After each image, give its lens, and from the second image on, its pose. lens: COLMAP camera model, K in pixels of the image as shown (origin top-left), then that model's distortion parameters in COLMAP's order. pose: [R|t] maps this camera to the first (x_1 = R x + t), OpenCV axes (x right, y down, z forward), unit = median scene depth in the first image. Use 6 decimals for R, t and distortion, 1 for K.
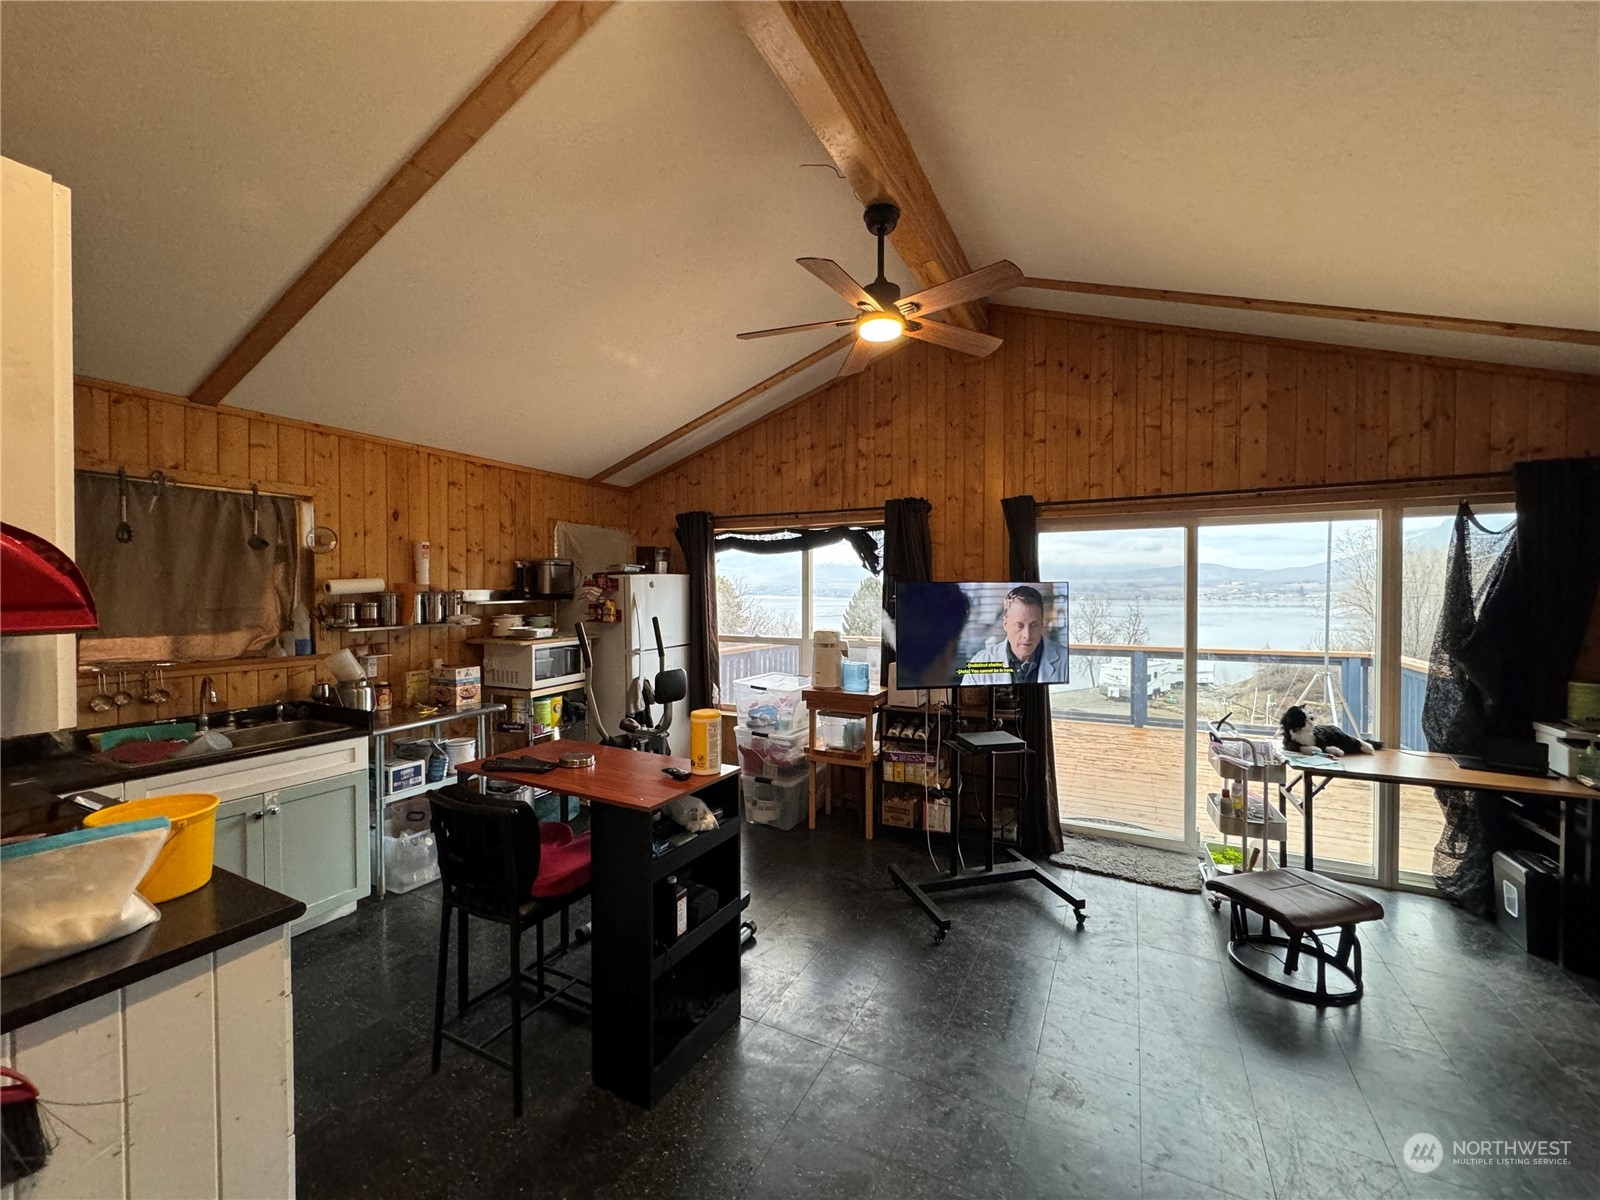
lens RADIAL K [[630.7, 0, 800.0], [0, 630.7, 600.0], [0, 0, 1]] dist [-0.001577, 0.000195]
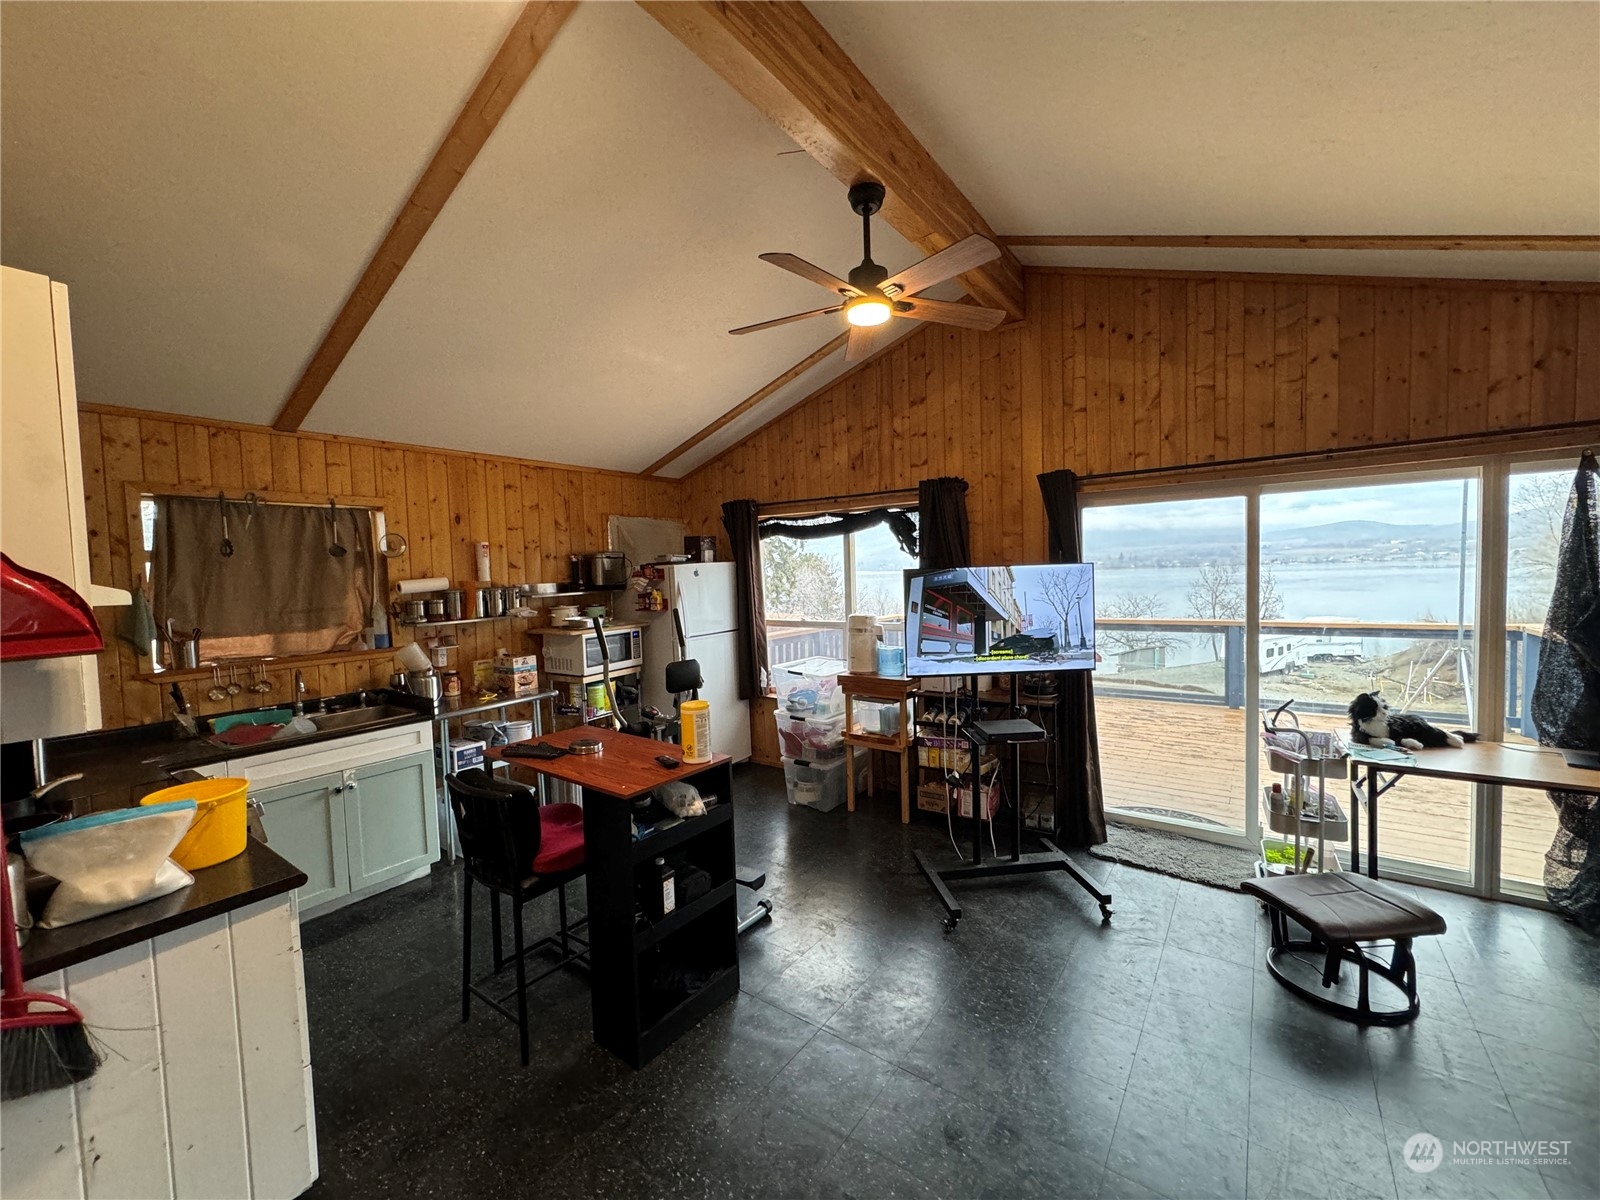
lens RADIAL K [[630.7, 0, 800.0], [0, 630.7, 600.0], [0, 0, 1]] dist [-0.001577, 0.000195]
pose [[0.988309, -0.022549, -0.150788, 0.130143], [0.028145, 0.998988, 0.035079, -0.018168], [0.149845, -0.038912, 0.987944, 0.000078]]
